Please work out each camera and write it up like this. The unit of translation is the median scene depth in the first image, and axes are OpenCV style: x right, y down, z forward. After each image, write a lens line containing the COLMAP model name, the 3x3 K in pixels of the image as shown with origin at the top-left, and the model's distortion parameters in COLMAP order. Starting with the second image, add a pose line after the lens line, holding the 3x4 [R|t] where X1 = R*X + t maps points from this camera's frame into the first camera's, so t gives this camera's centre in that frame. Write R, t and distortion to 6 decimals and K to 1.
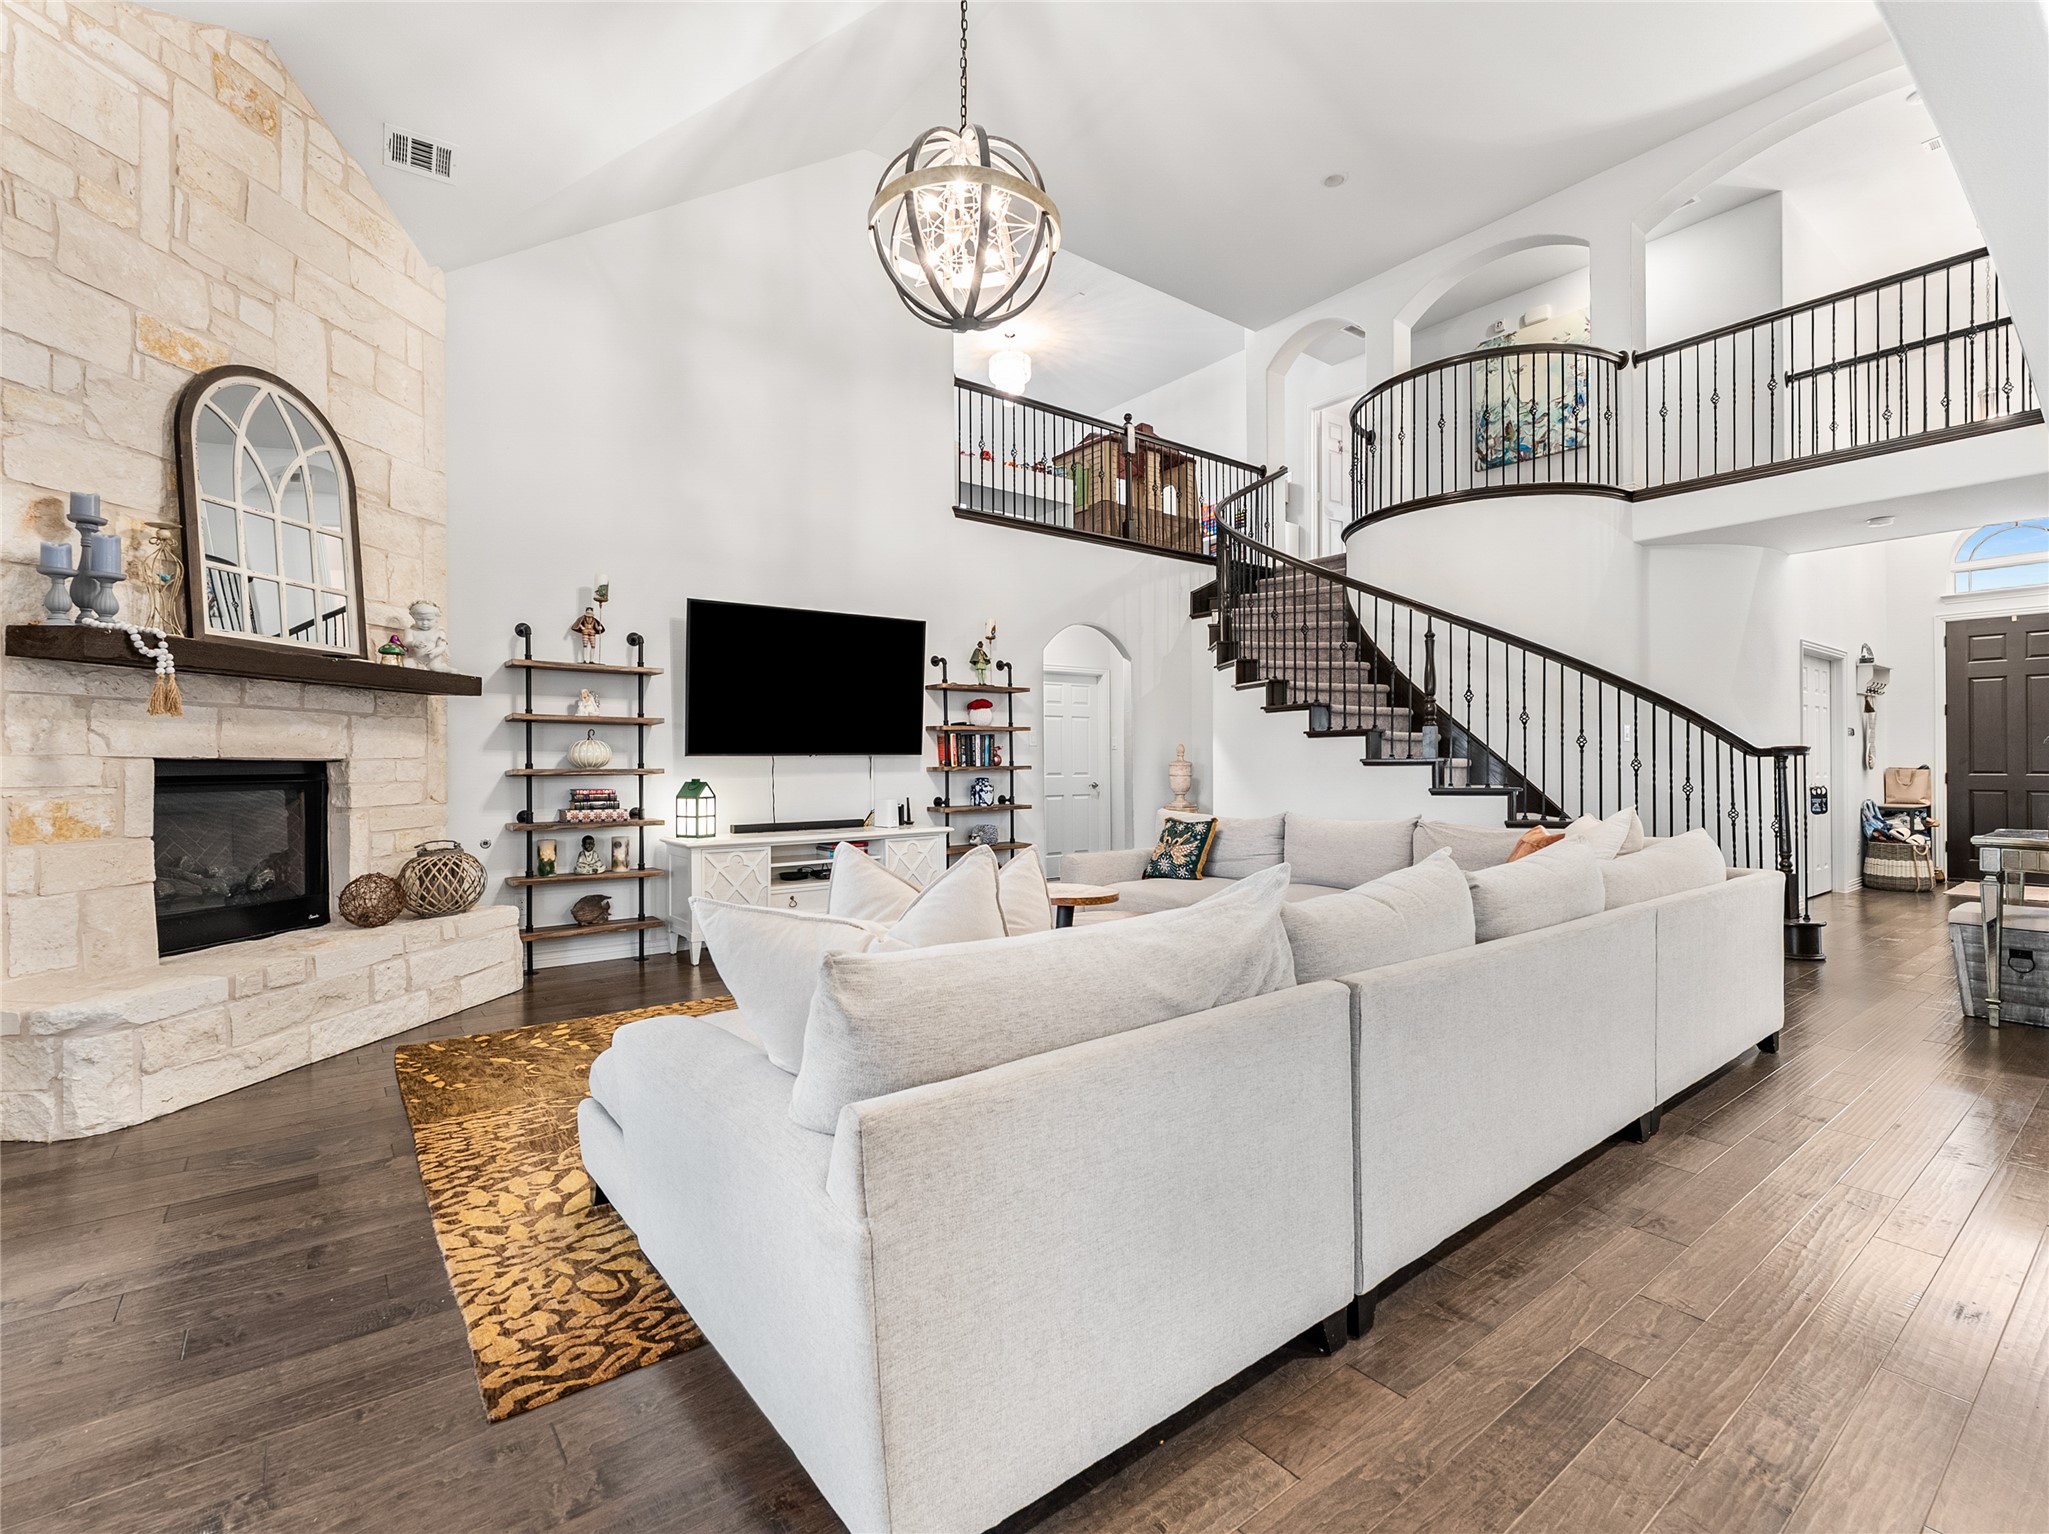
lens RADIAL K [[937.8, 0, 1024.5], [0, 937.8, 767.0], [0, 0, 1]] dist [0.002282, -0.000195]
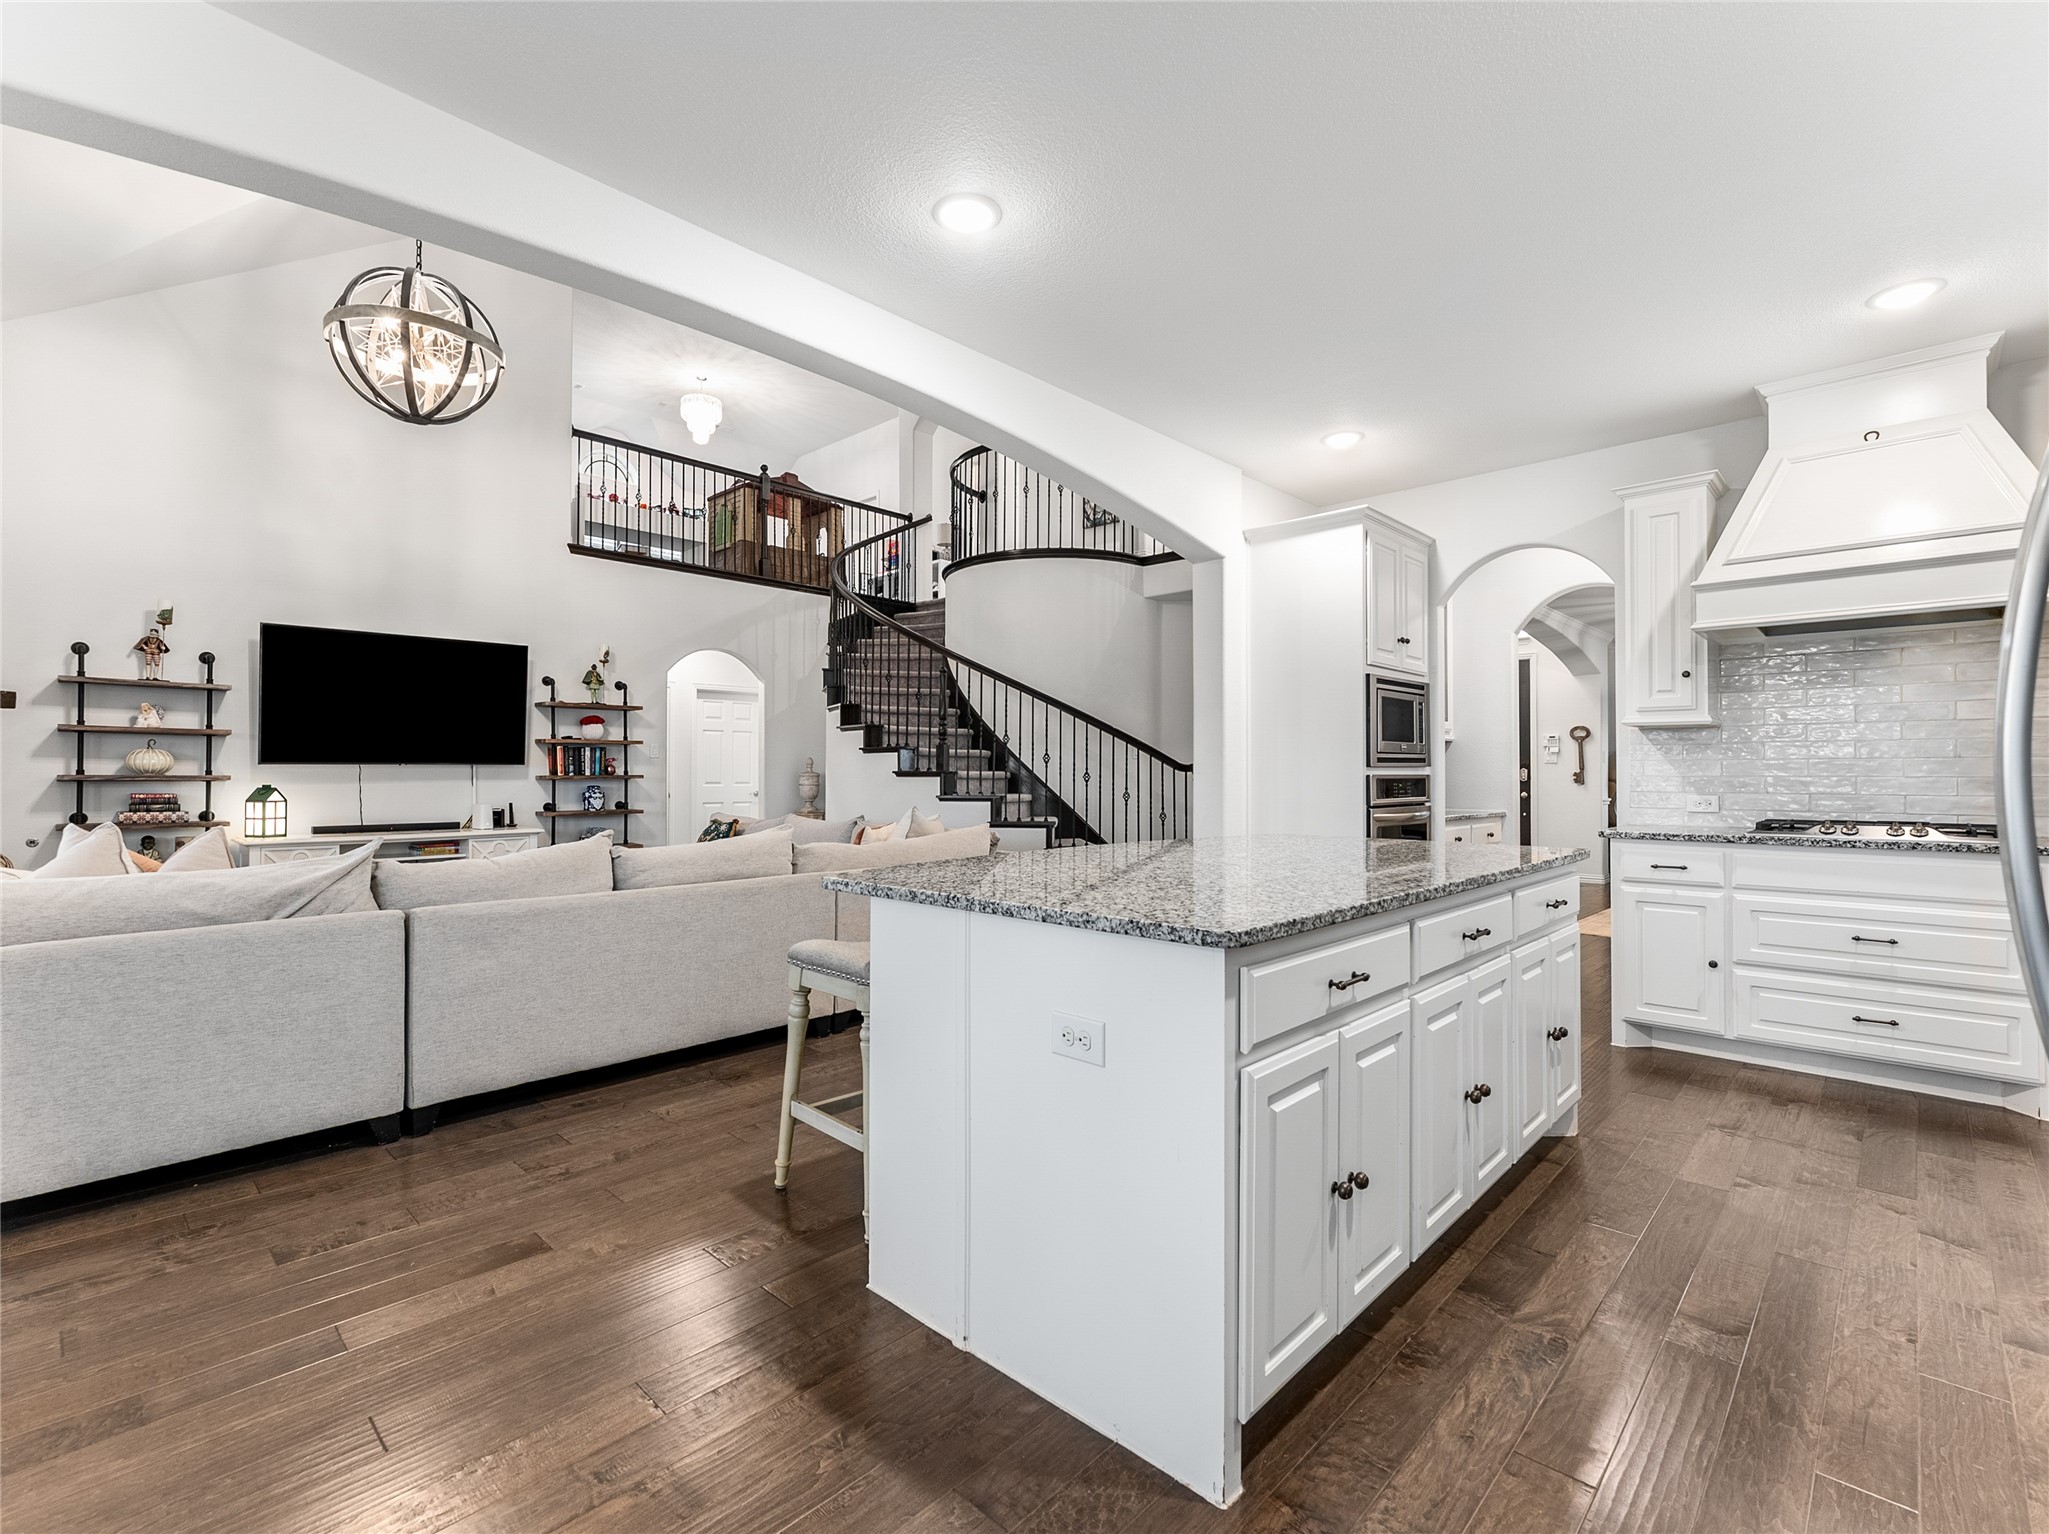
lens RADIAL K [[937.8, 0, 1024.5], [0, 937.8, 767.0], [0, 0, 1]] dist [0.002282, -0.000195]
pose [[0.987898, 0.007070, 0.154941, 0.373005], [-0.005084, 0.999900, -0.013212, 0.001701], [-0.155019, 0.012265, 0.987835, -0.245479]]
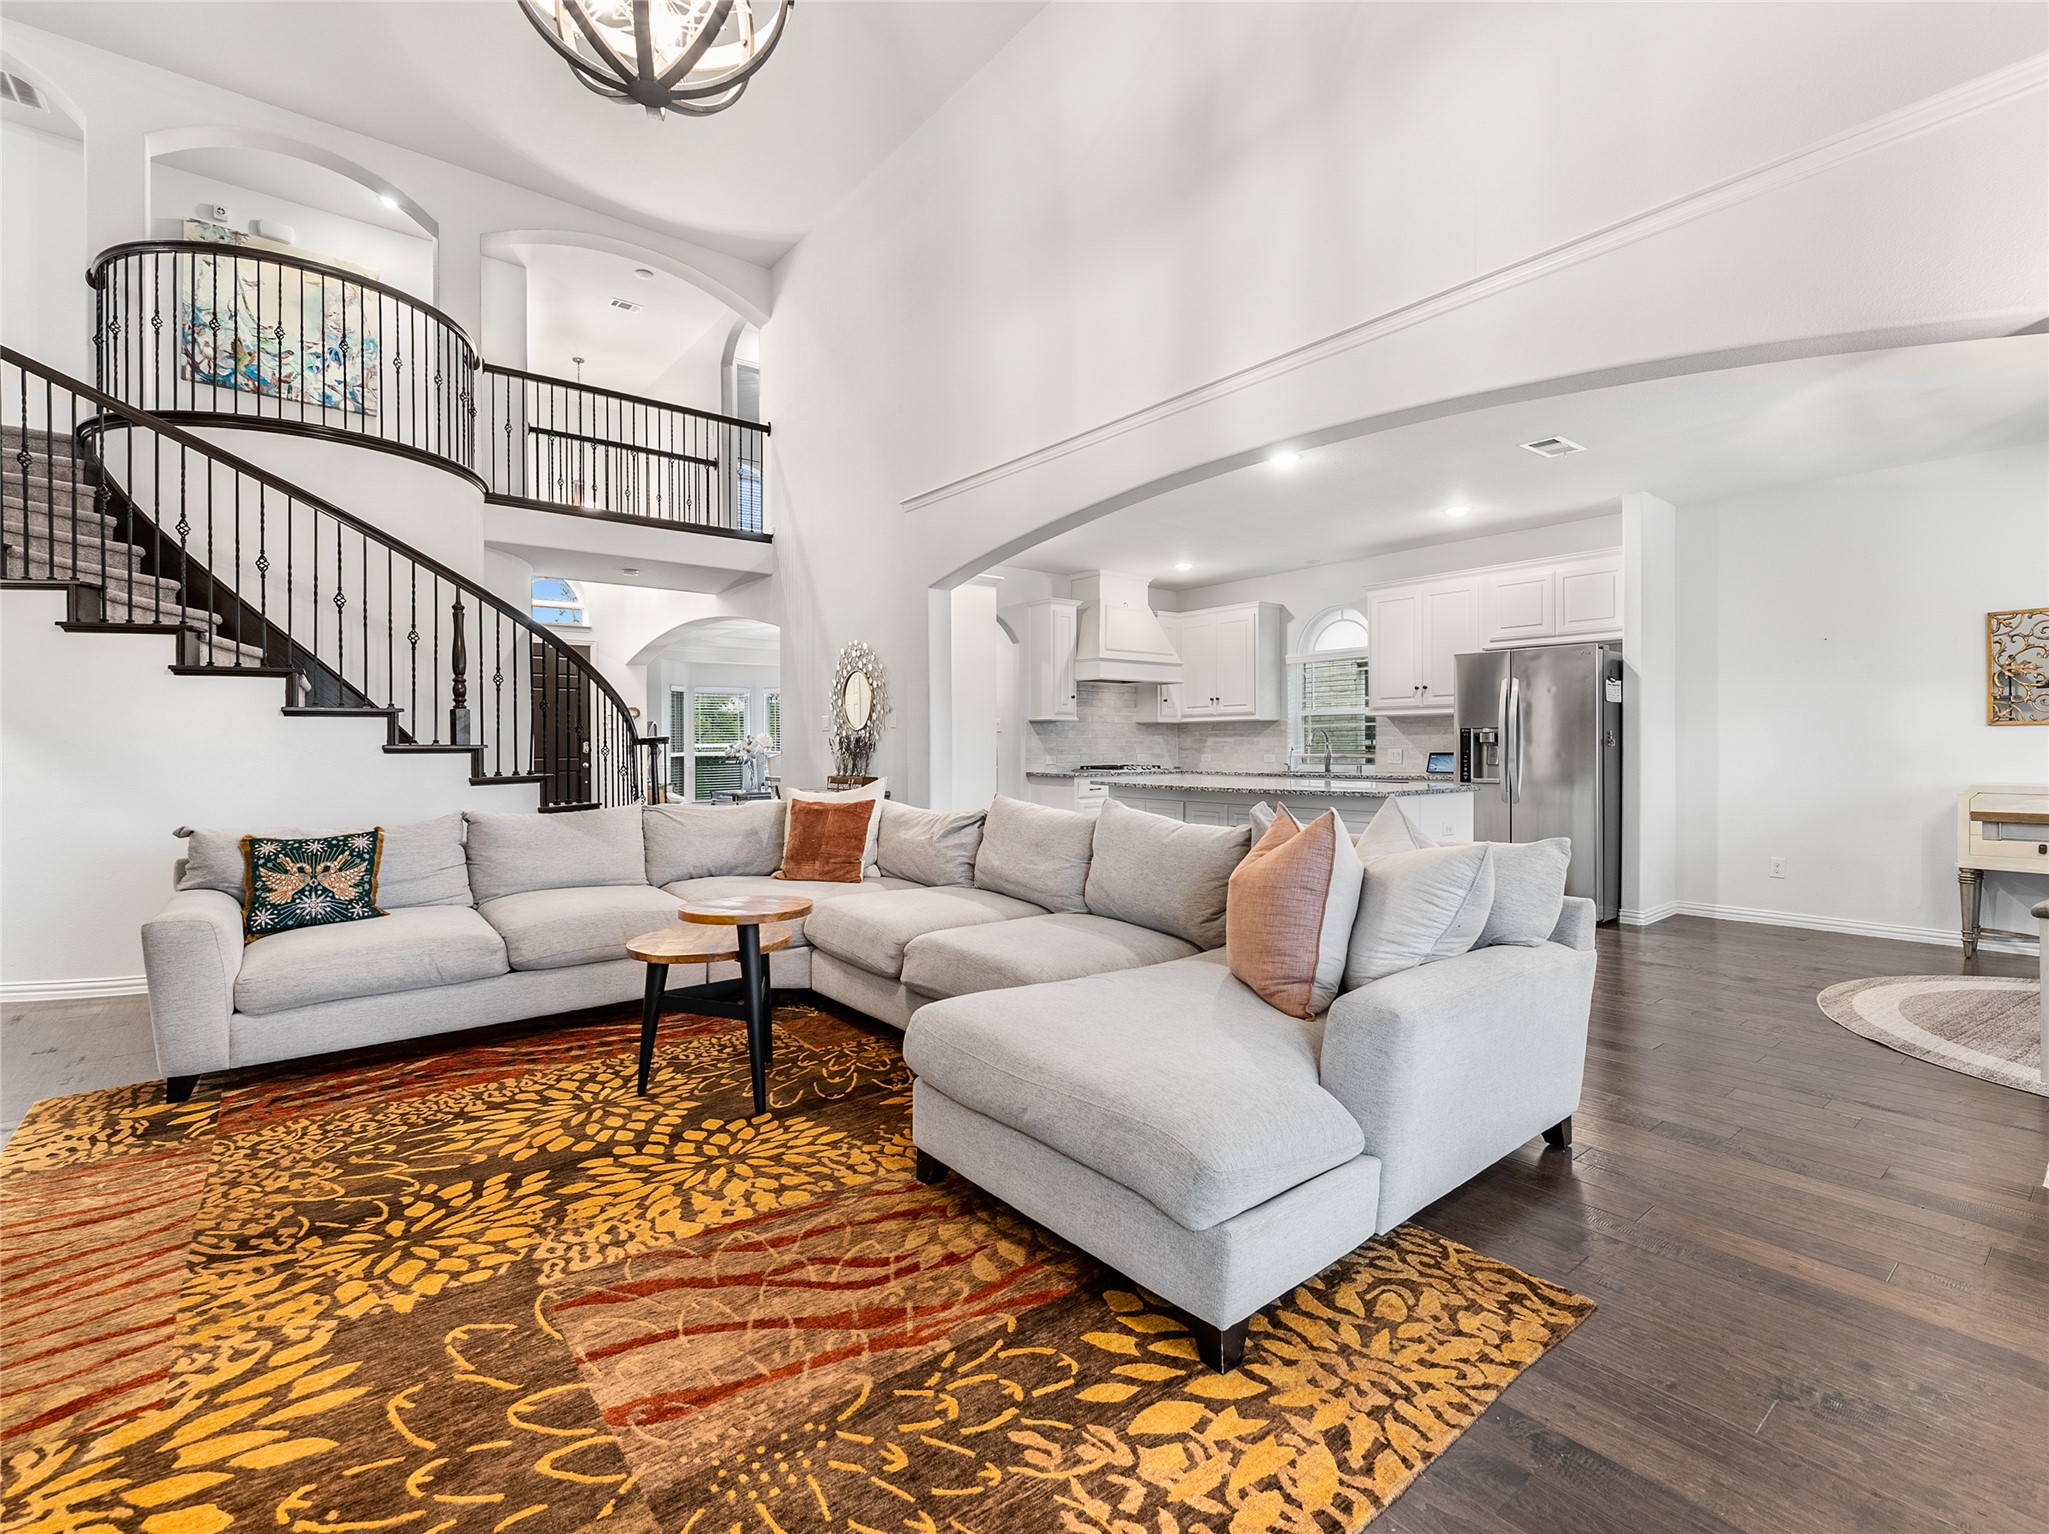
lens RADIAL K [[934.2, 0, 1021.3], [0, 934.2, 753.2], [0, 0, 1]] dist [0.002032, 0.000373]
pose [[-0.019277, -0.005444, 0.999799, -0.509774], [0.008764, 0.999946, 0.005614, -0.001428], [-0.999776, 0.008870, -0.019228, 0.514242]]
